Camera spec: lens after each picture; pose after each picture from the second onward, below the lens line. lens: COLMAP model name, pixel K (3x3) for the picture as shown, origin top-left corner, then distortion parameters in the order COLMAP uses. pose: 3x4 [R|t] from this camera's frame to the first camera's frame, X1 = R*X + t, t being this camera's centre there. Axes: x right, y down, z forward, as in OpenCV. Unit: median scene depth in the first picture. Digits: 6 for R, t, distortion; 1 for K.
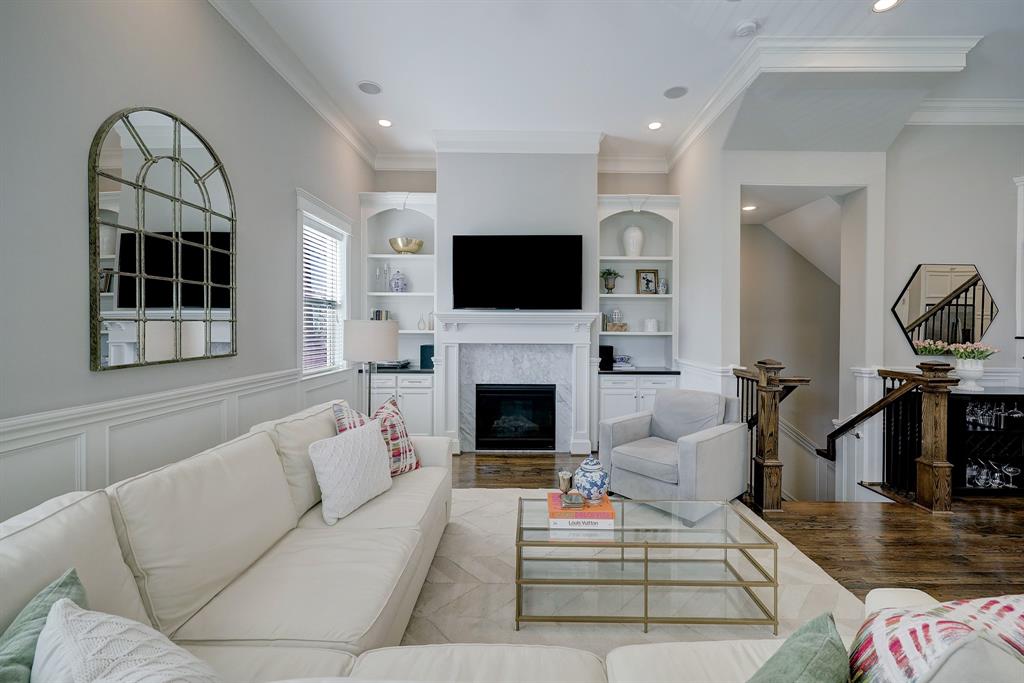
lens RADIAL K [[424.6, 0, 511.4], [0, 424.6, 330.9], [0, 0, 1]] dist [-0.001239, 0.000043]
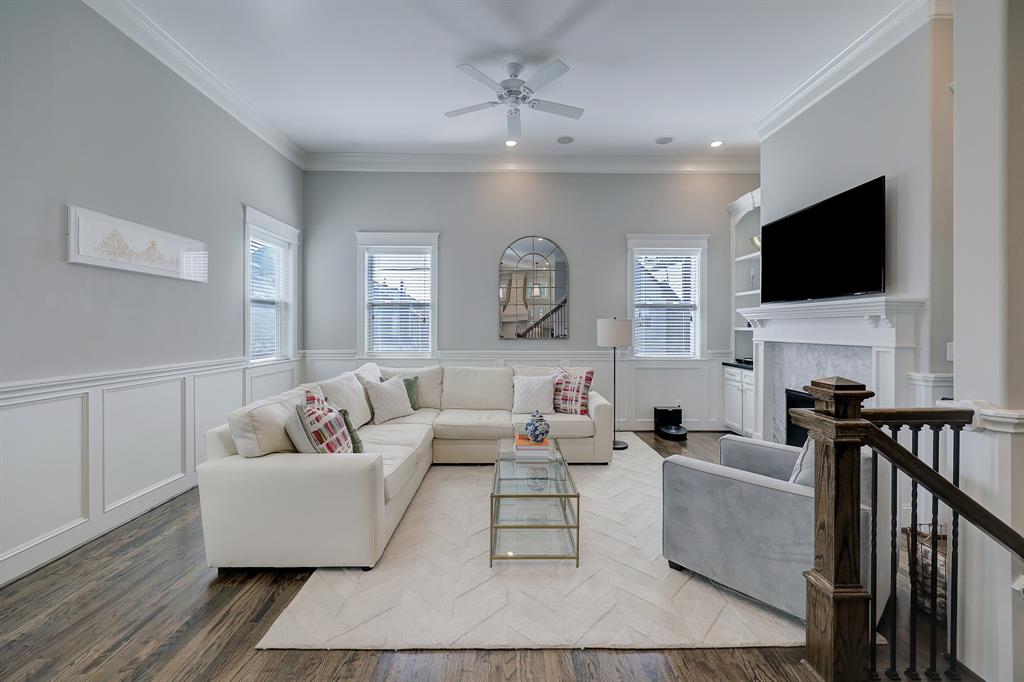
lens RADIAL K [[415.5, 0, 513.1], [0, 415.5, 329.1], [0, 0, 1]] dist [-0.000662, -0.000001]
pose [[0.020454, -0.002081, -0.999789, 0.756840], [-0.013441, 0.999907, -0.002356, 0.012334], [0.999700, 0.013486, 0.020424, 0.423990]]
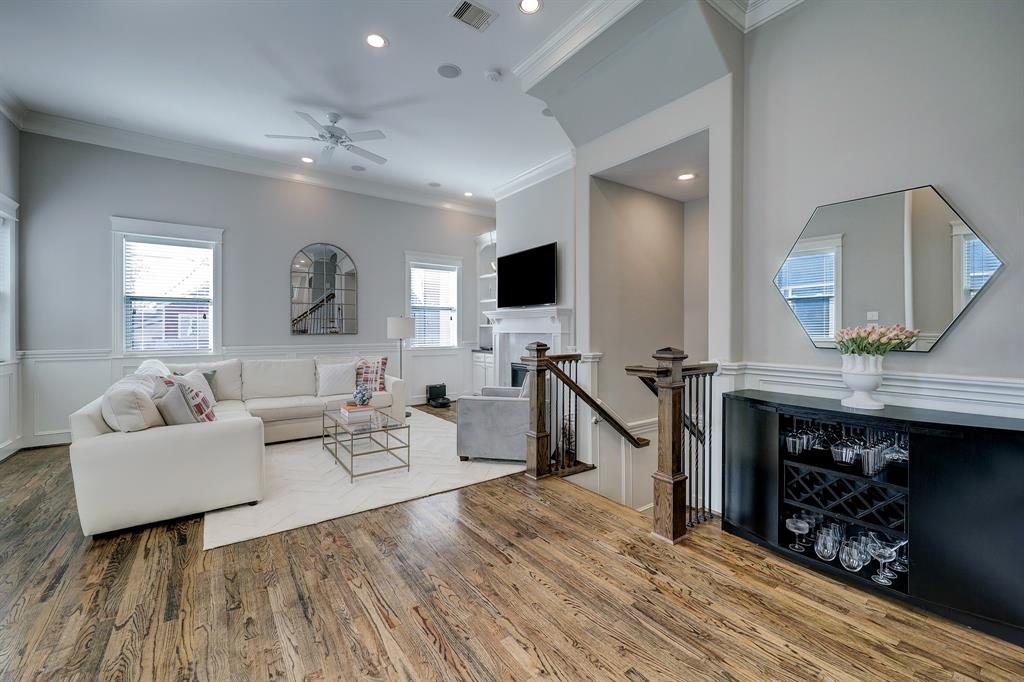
lens RADIAL K [[419.0, 0, 511.8], [0, 419.0, 330.9], [0, 0, 1]] dist [0.000636, 0.000226]
pose [[0.584576, -0.002761, -0.811334, 1.019319], [-0.005438, 0.999958, -0.007321, 0.032661], [0.811321, 0.008691, 0.584536, 0.208393]]
